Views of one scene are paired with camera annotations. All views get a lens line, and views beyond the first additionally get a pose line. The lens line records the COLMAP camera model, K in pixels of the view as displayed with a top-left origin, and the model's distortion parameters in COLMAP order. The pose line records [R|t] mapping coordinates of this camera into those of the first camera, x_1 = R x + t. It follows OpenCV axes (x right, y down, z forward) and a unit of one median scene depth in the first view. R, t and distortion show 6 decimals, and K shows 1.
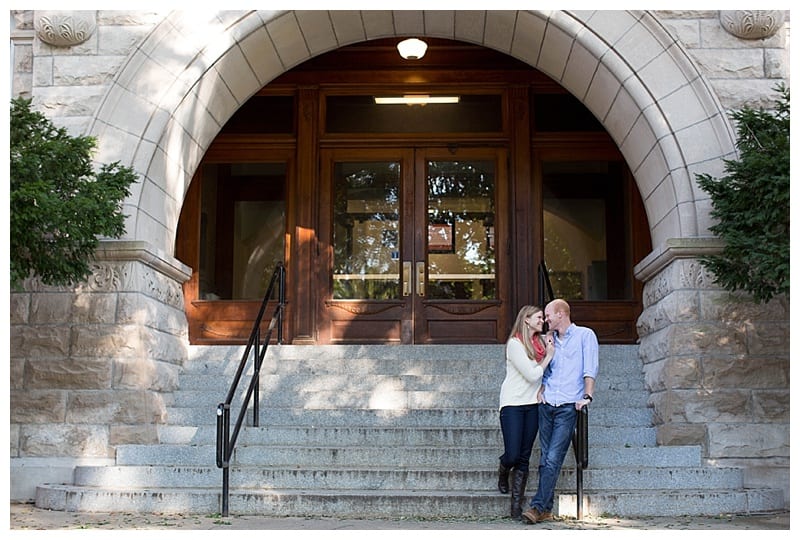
lens RADIAL K [[1102.2, 0, 400.0], [0, 1102.2, 270.0], [0, 0, 1]] dist [-0.119271, 0.109839]
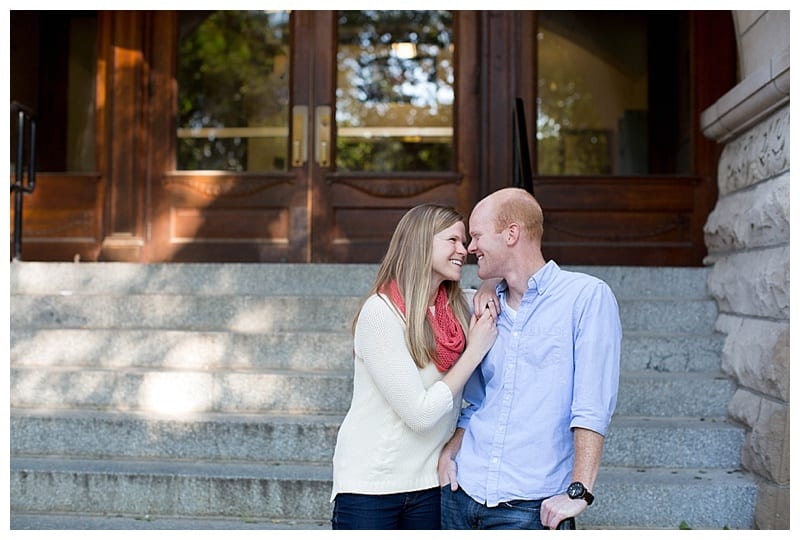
lens RADIAL K [[1102.2, 0, 400.0], [0, 1102.2, 270.0], [0, 0, 1]] dist [-0.119271, 0.109839]
pose [[0.999416, 0.007465, -0.033358, 0.095524], [-0.003226, 0.992104, 0.125375, 0.006708], [0.034031, -0.125194, 0.991548, 0.509374]]
